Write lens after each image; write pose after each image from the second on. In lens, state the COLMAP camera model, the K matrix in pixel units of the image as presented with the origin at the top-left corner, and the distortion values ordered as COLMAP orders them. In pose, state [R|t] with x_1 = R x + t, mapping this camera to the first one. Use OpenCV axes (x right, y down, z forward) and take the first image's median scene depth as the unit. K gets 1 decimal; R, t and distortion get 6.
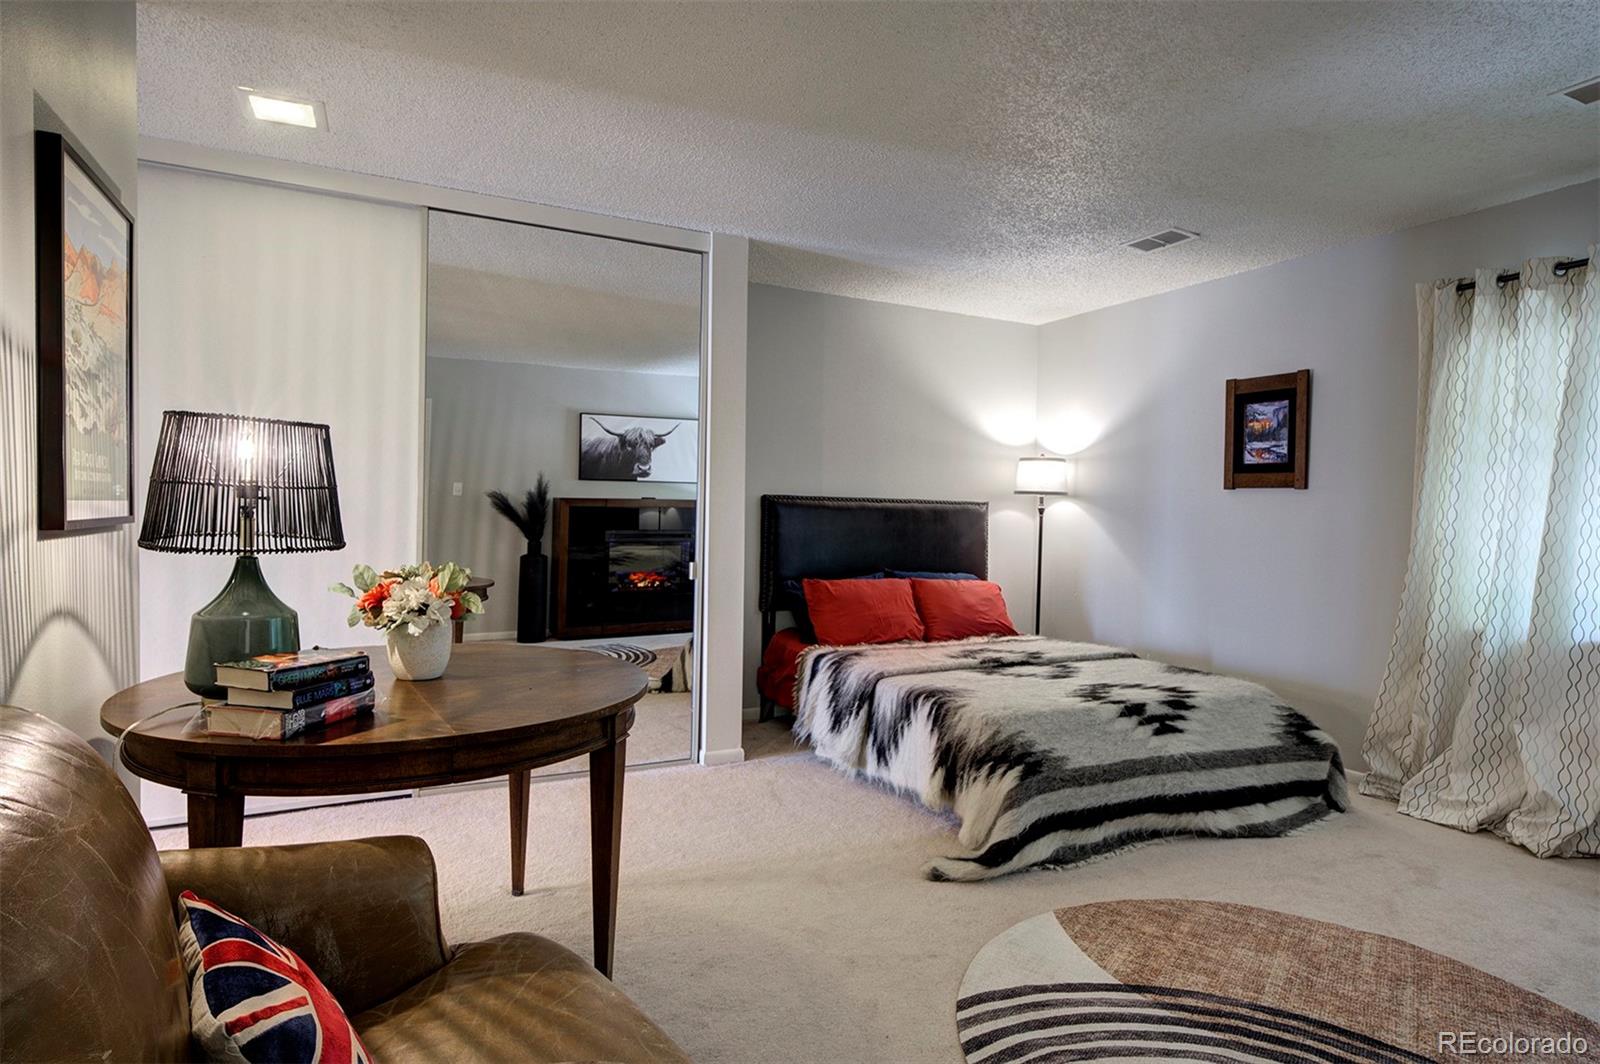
lens RADIAL K [[864.8, 0, 800.0], [0, 864.8, 532.0], [0, 0, 1]] dist [-0.000443, 0.000124]
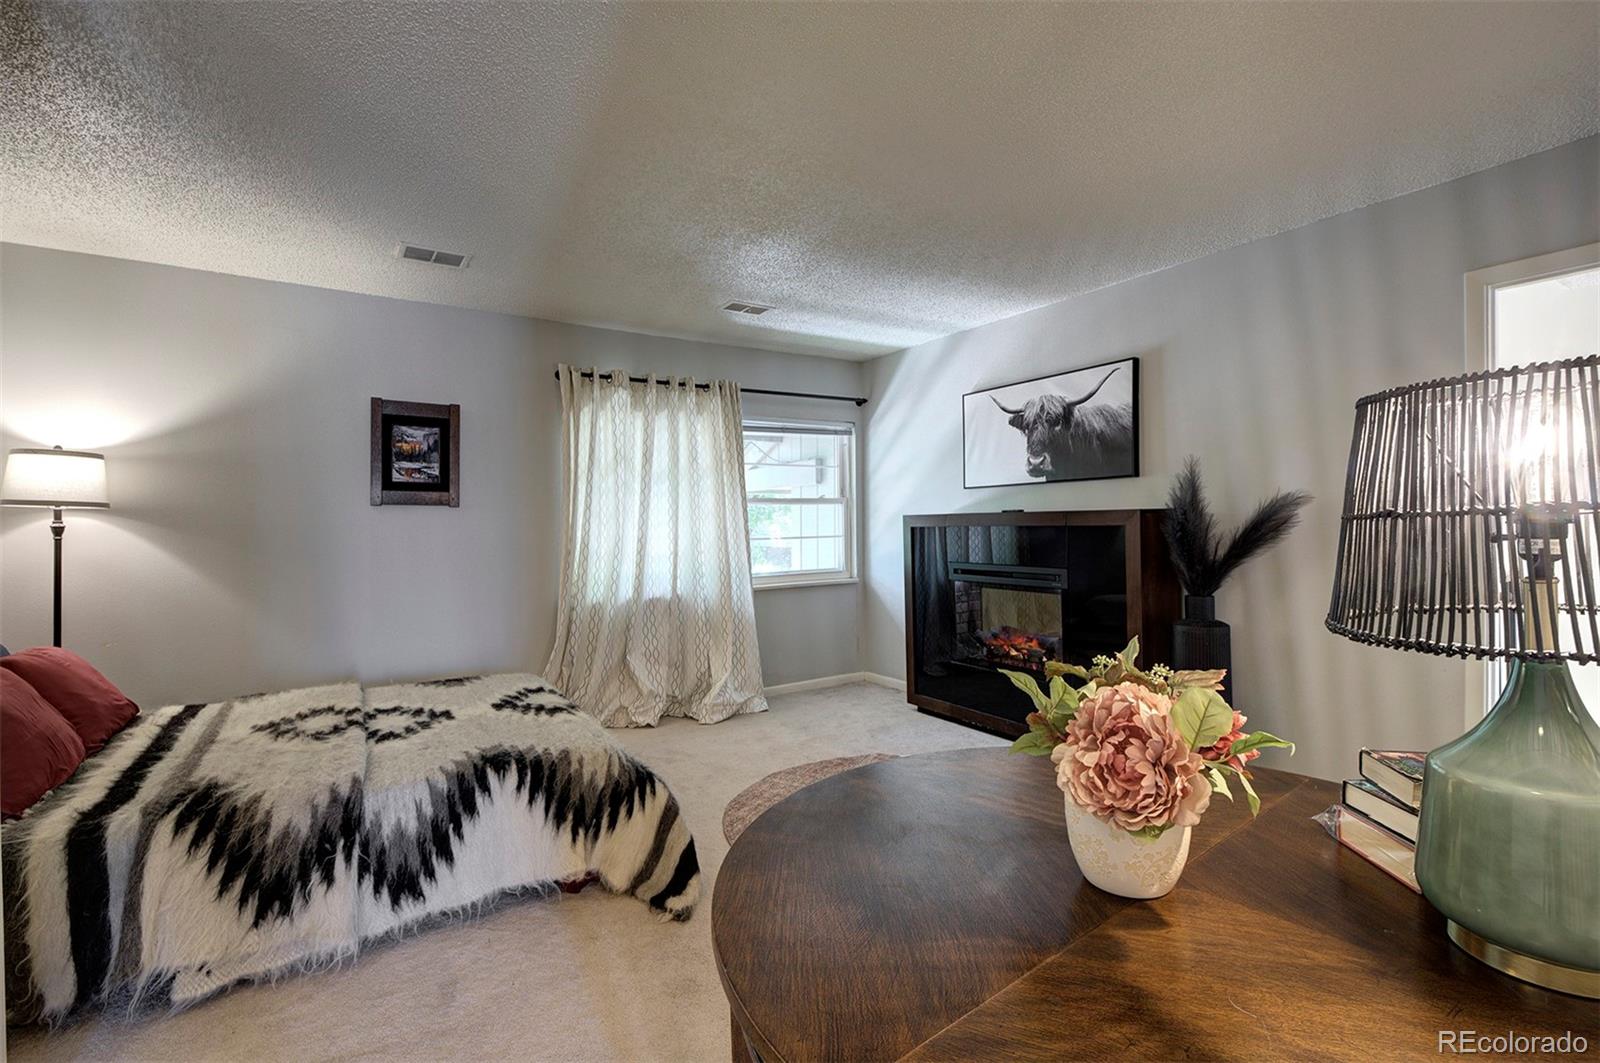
lens RADIAL K [[724.3, 0, 800.0], [0, 724.3, 531.5], [0, 0, 1]] dist [-0.001477, -0.000122]
pose [[-0.105729, -0.022709, 0.994136, -0.431766], [0.028221, 0.999268, 0.025827, -0.028016], [-0.993994, 0.030786, -0.105011, 0.631102]]
